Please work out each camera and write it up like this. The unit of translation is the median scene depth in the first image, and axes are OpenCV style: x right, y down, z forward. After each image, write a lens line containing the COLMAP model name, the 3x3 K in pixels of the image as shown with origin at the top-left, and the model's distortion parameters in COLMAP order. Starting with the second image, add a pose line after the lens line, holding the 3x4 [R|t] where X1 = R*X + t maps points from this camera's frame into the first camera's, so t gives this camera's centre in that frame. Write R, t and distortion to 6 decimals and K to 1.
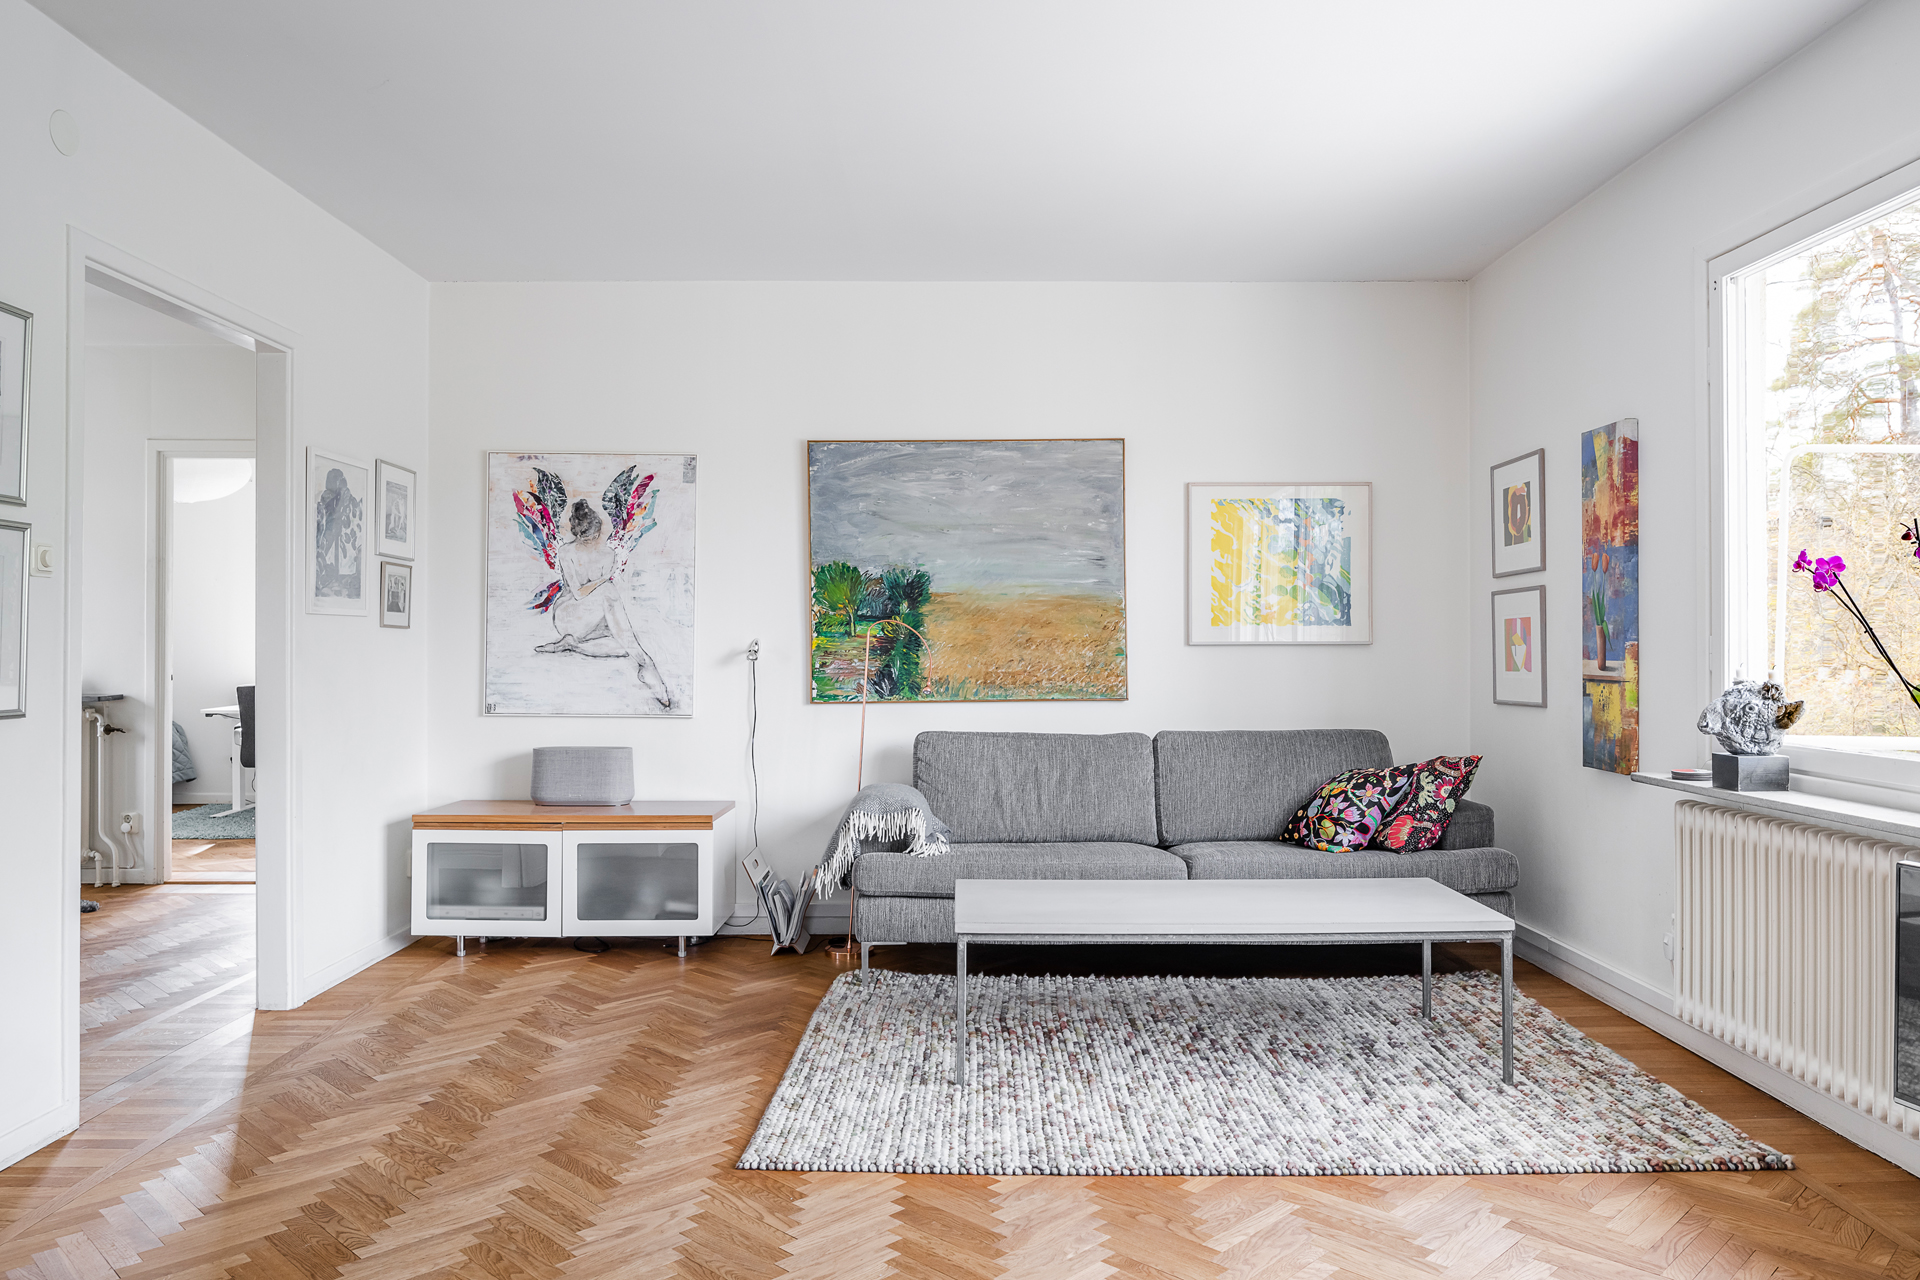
lens RADIAL K [[1294.0, 0, 960.5], [0, 1294.0, 643.4], [0, 0, 1]] dist [-0.004959, 0.001274]
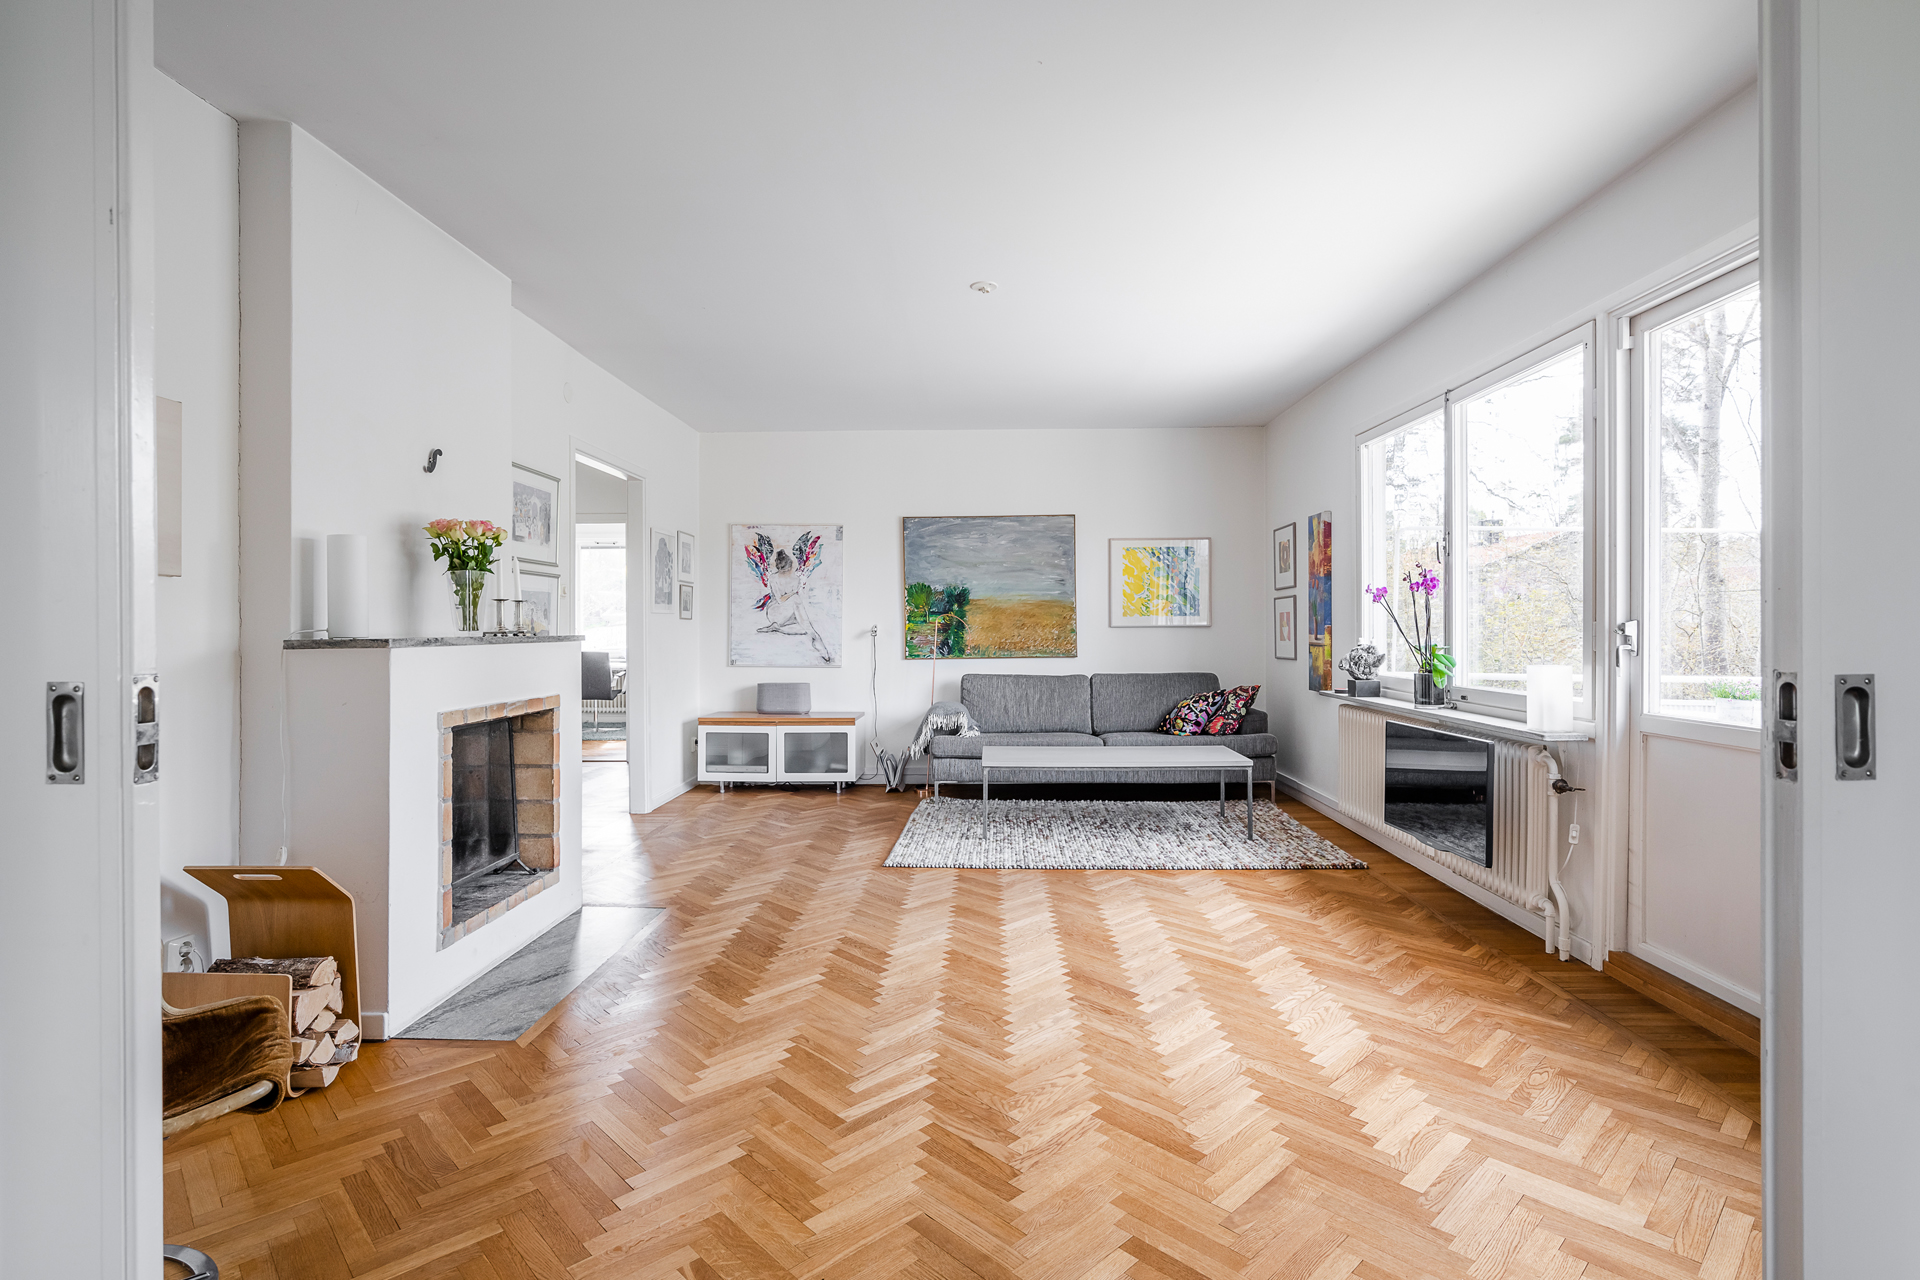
lens RADIAL K [[881.2, 0, 953.1], [0, 881.2, 627.8], [0, 0, 1]] dist [-0.002648, 0.000021]
pose [[0.999109, -0.003118, -0.042096, 0.007202], [0.003268, 0.999988, 0.003514, -0.003419], [0.042085, -0.003648, 0.999107, -0.308110]]
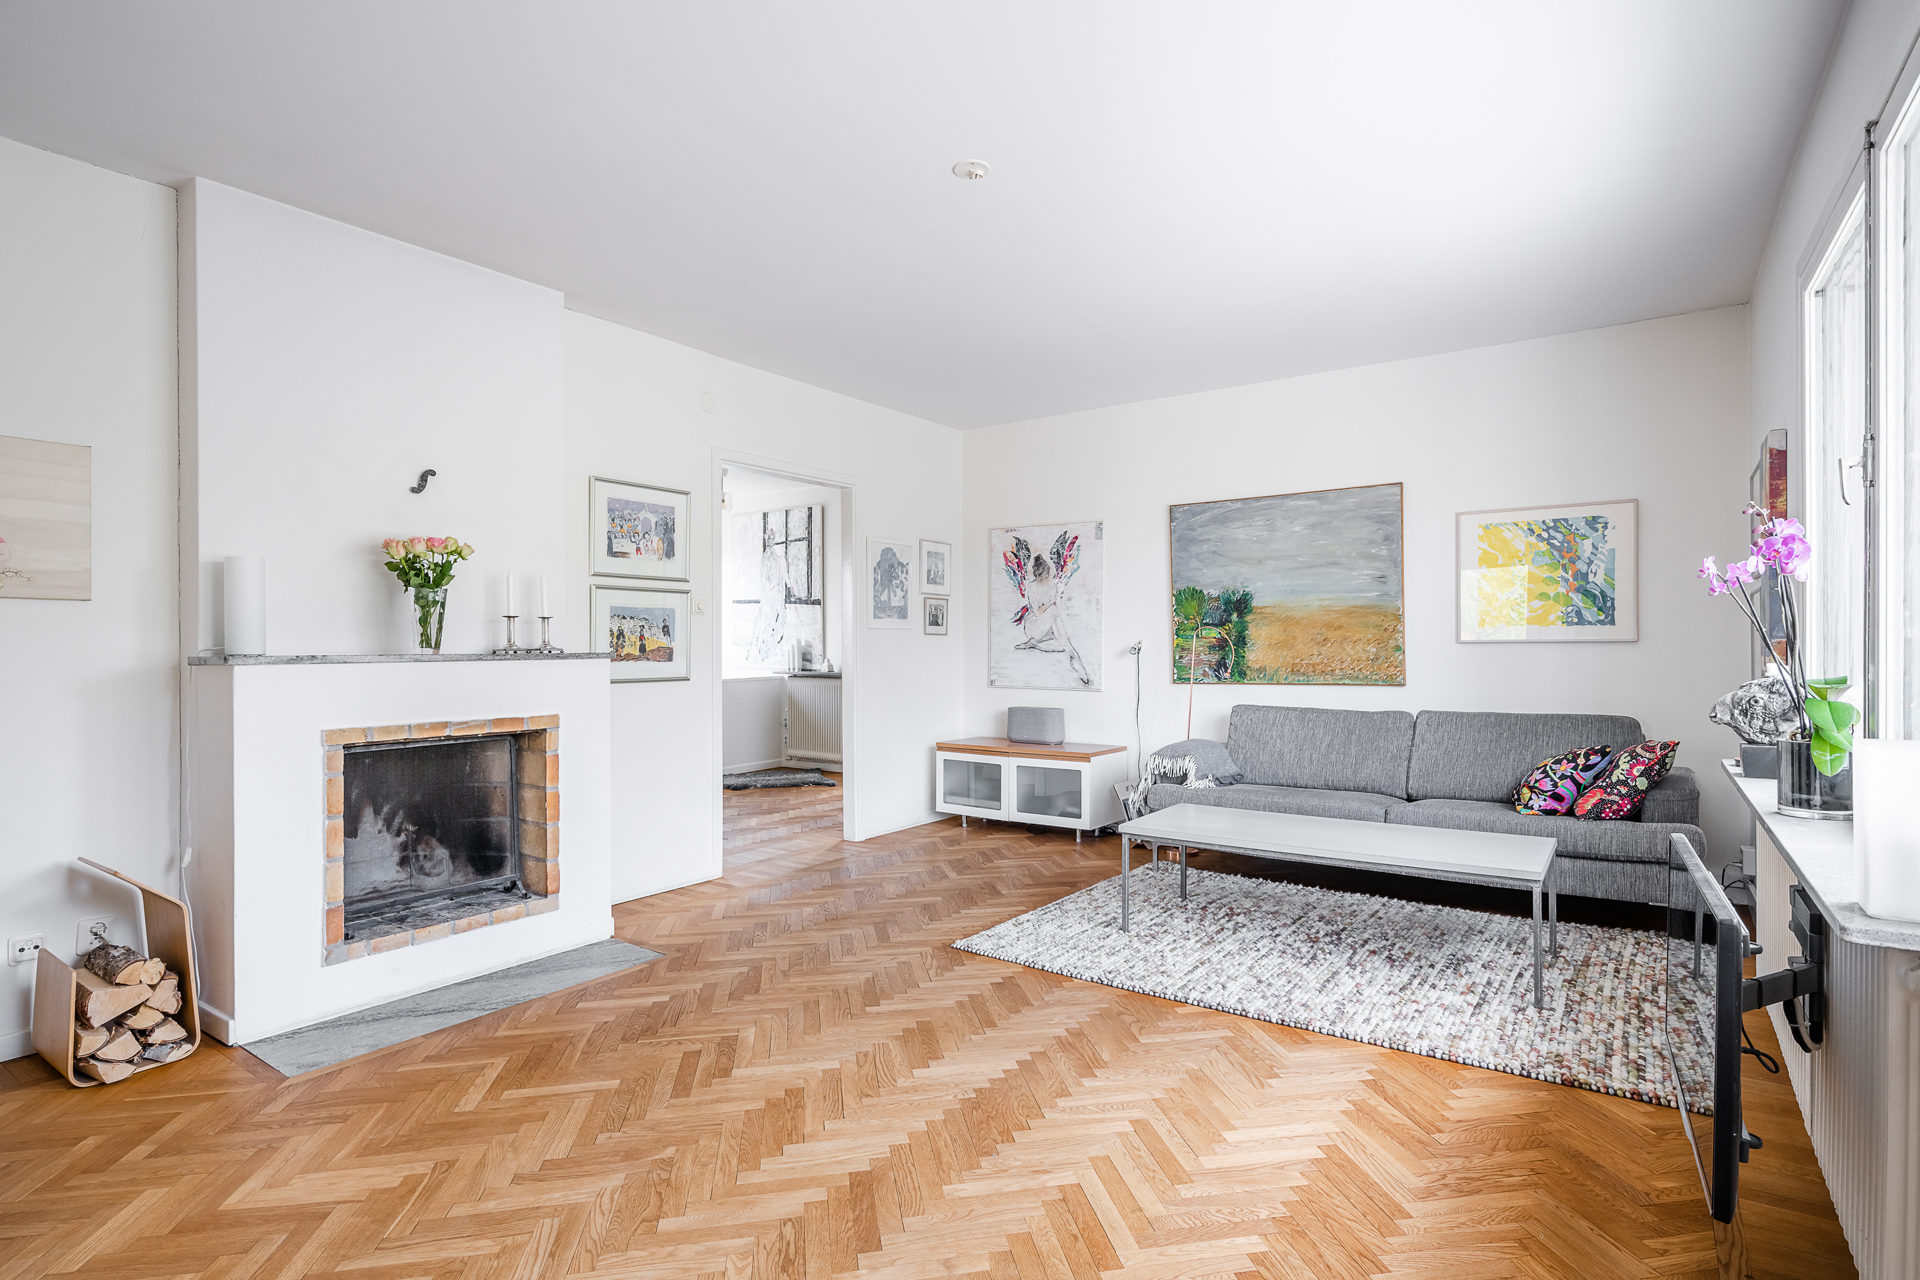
lens RADIAL K [[925.4, 0, 963.3], [0, 925.4, 651.6], [0, 0, 1]] dist [-0.000106, -0.001218]
pose [[0.826145, 0.000766, -0.563457, 0.339610], [0.005524, 0.999940, 0.009459, -0.001664], [0.563431, -0.010927, 0.826091, -0.008795]]
